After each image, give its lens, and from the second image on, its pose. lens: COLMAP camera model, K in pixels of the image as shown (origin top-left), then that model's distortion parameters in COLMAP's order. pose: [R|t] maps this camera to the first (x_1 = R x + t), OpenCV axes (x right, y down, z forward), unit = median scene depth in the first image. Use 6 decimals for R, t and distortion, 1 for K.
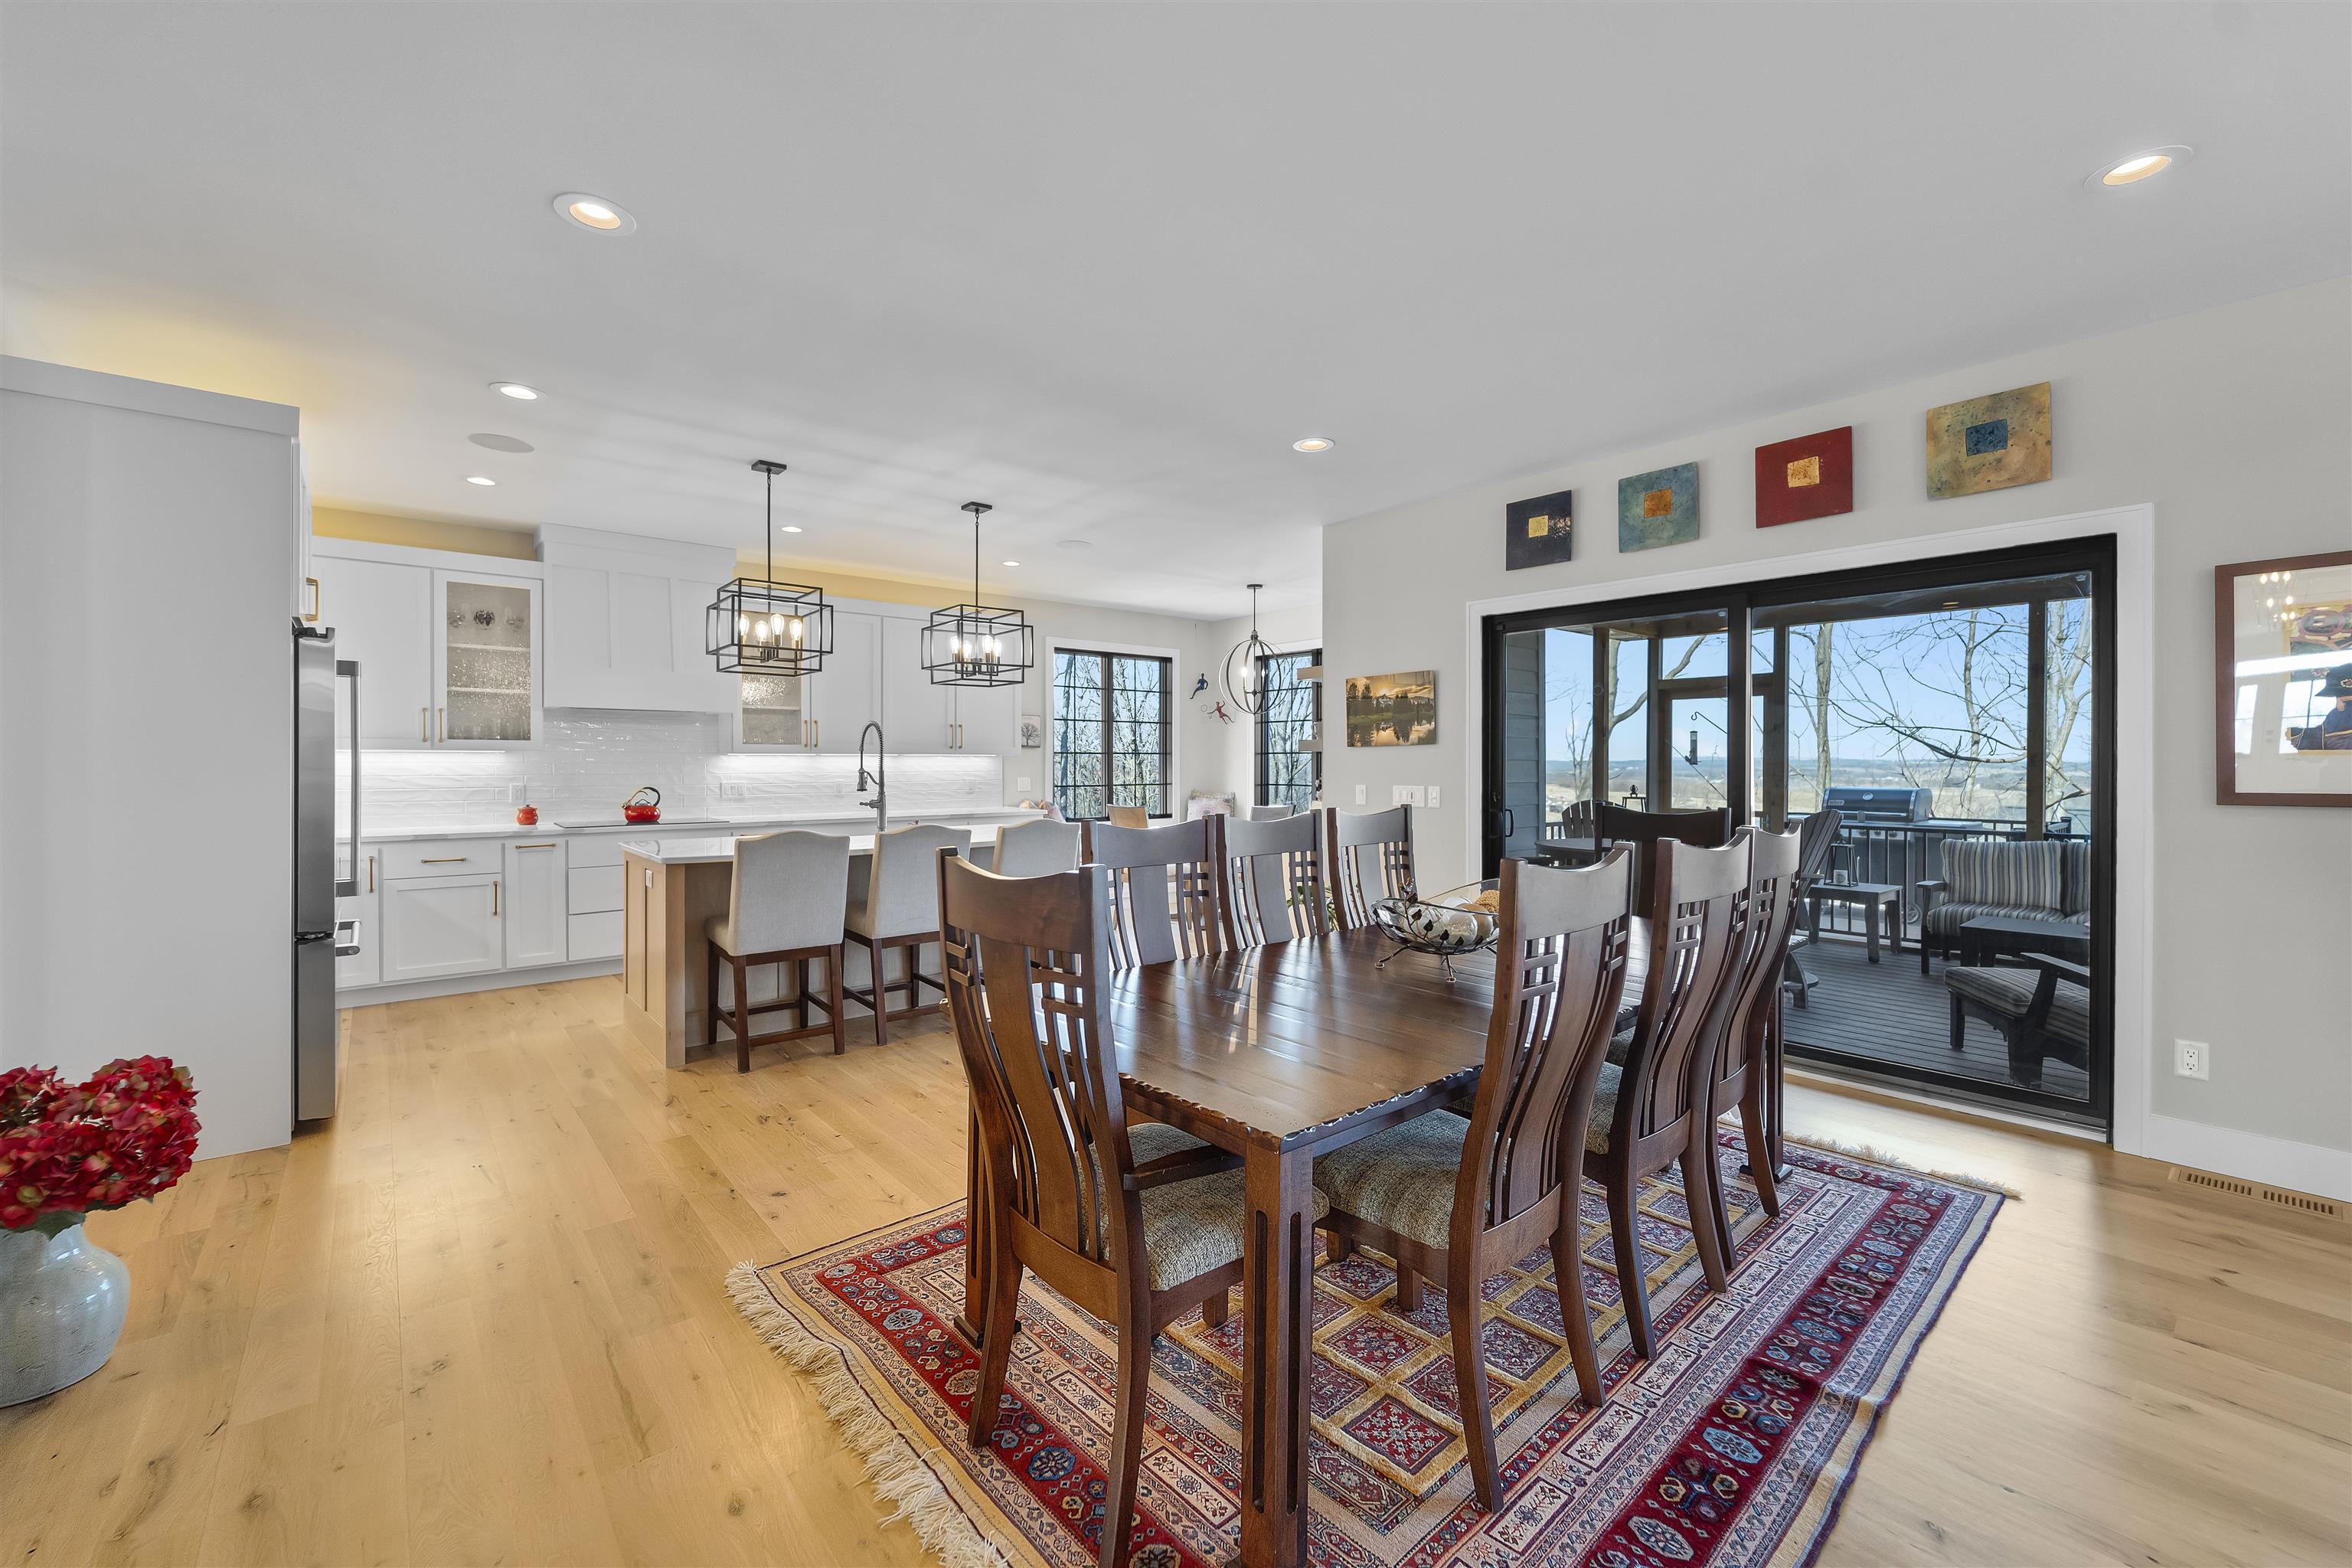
lens RADIAL K [[940.8, 0, 1171.5], [0, 940.8, 772.6], [0, 0, 1]] dist [0.001501, -0.001671]
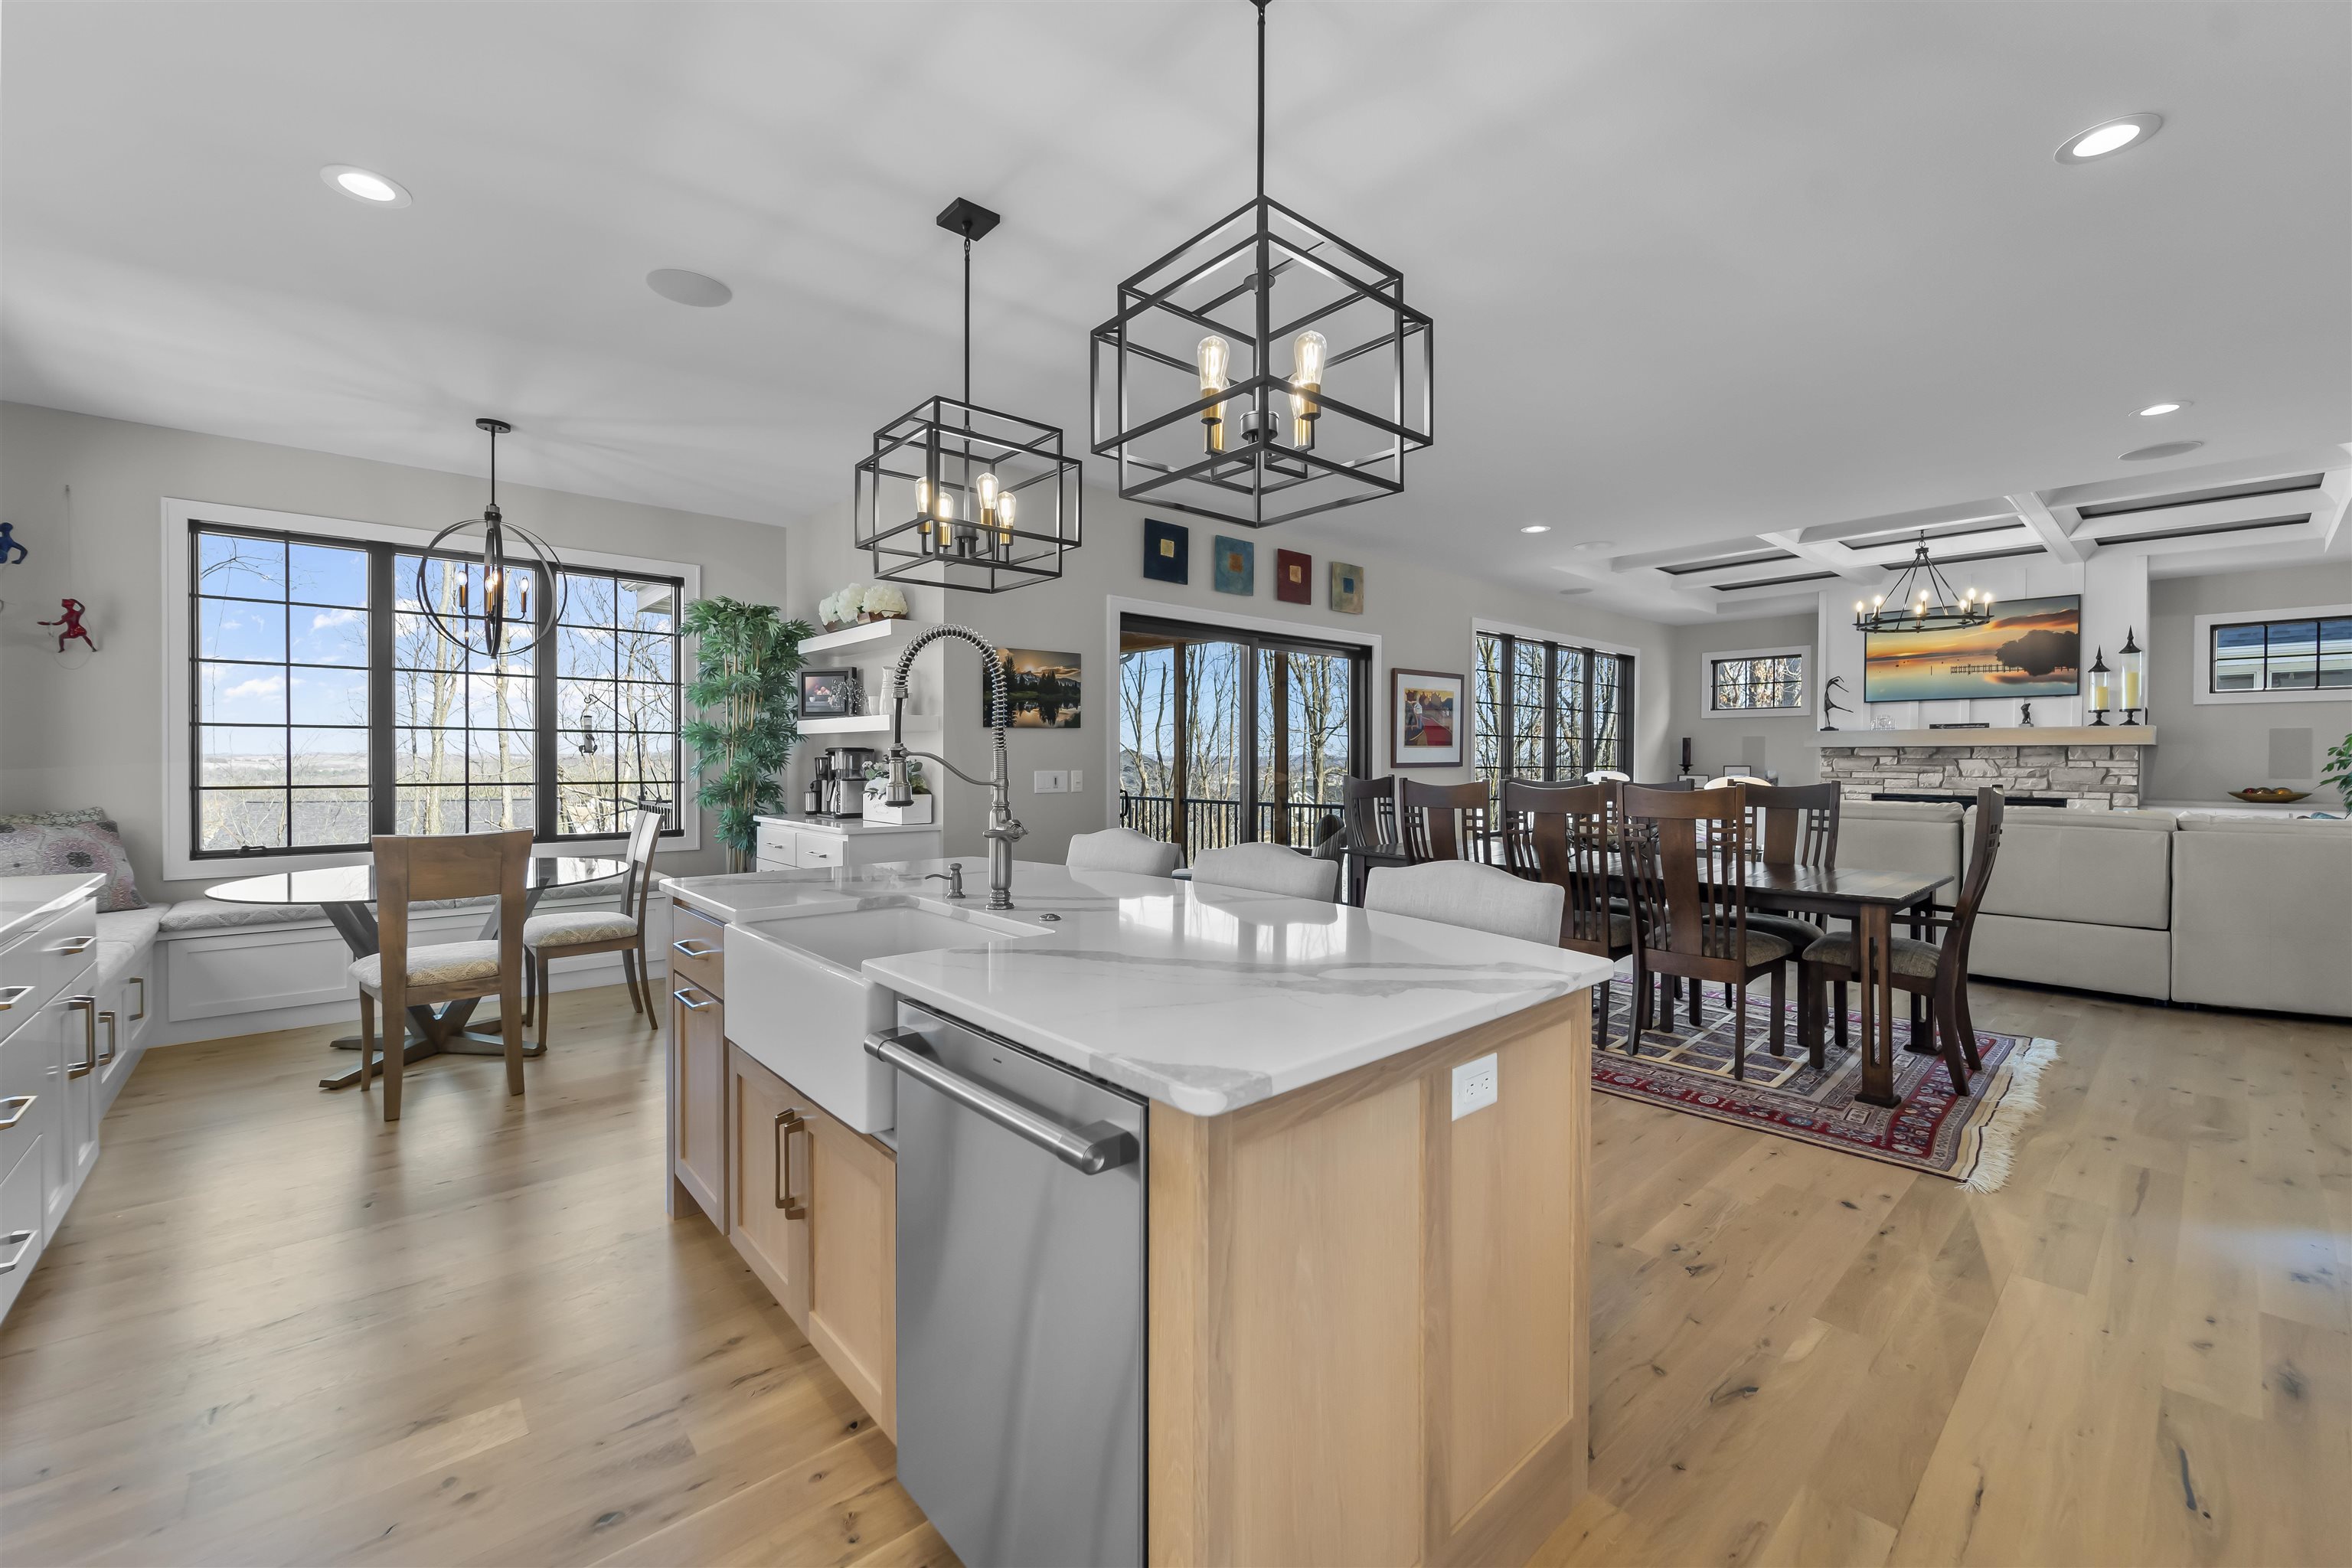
lens RADIAL K [[940.8, 0, 1179.2], [0, 940.8, 774.6], [0, 0, 1]] dist [0.001501, -0.001671]
pose [[-0.028098, -0.017401, 0.999454, -0.694668], [0.008132, 0.999811, 0.017636, 0.002129], [-0.999572, 0.008623, -0.027951, 0.887335]]
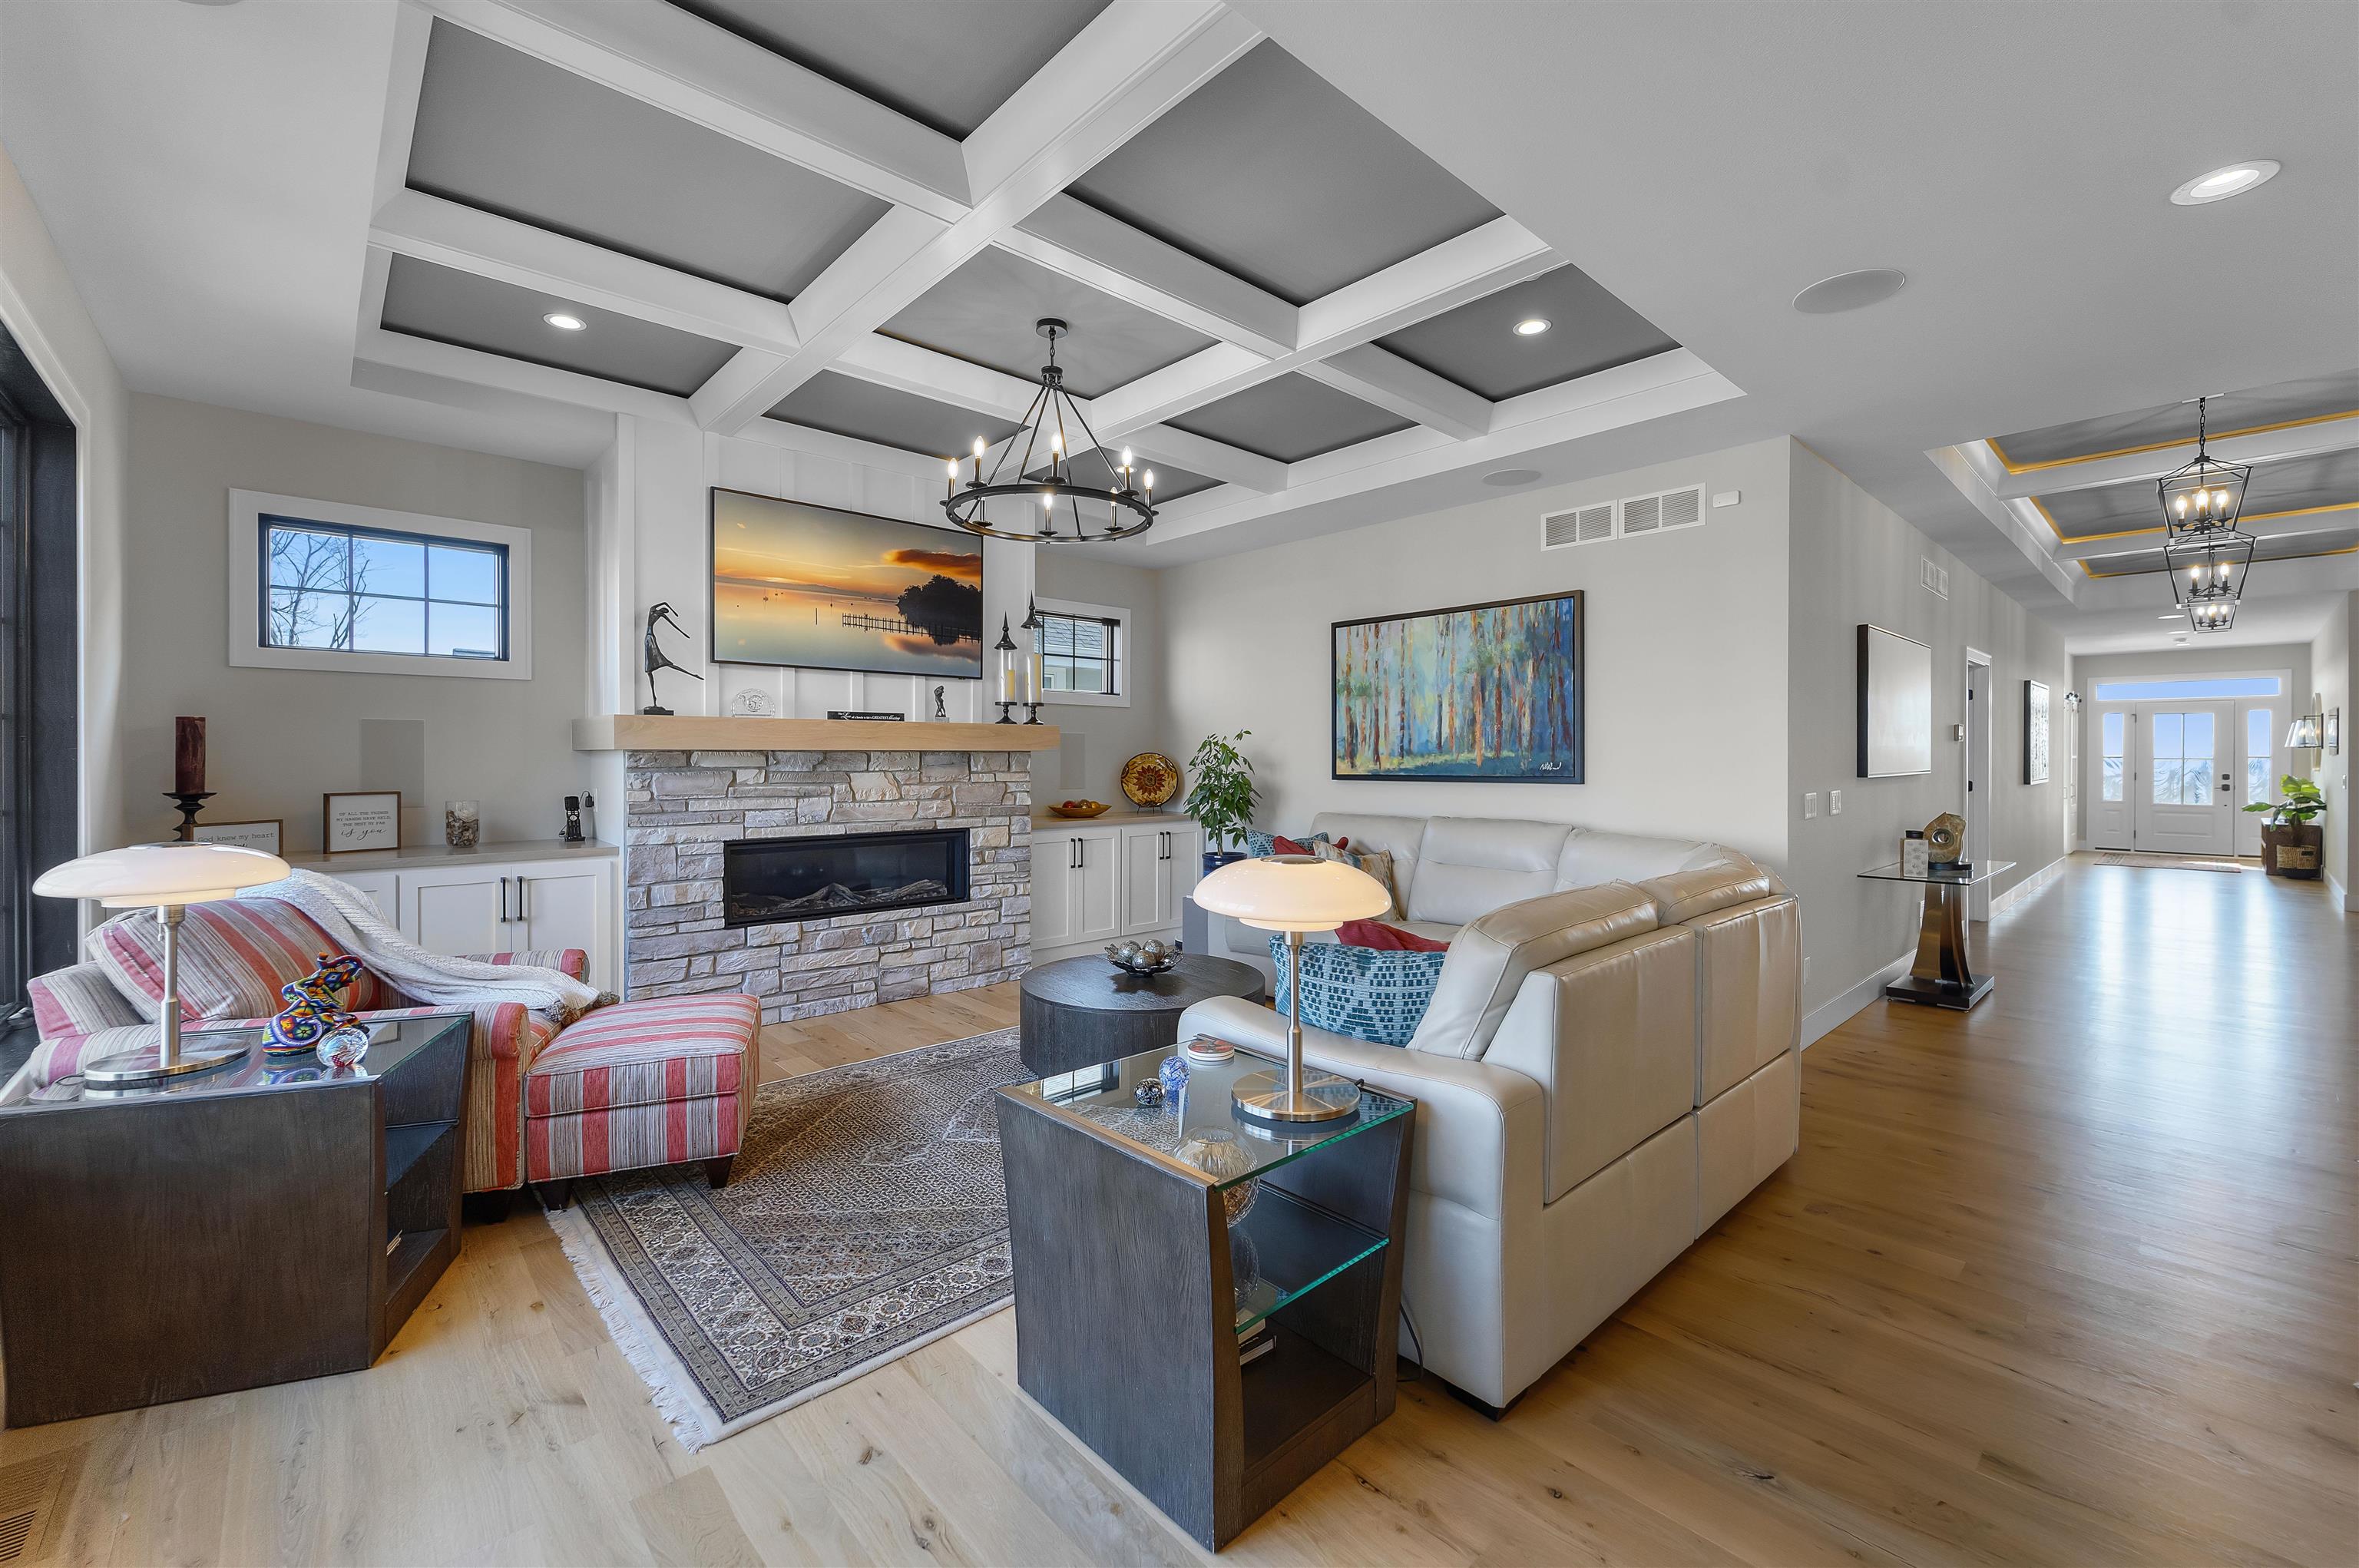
lens RADIAL K [[965.2, 0, 1193.8], [0, 965.2, 745.1], [0, 0, 1]] dist [0.000863, -0.000408]
pose [[-0.999245, -0.002386, -0.038786, 0.505460], [-0.002323, 0.999996, -0.001670, -0.010877], [0.038790, -0.001579, -0.999246, 0.514127]]
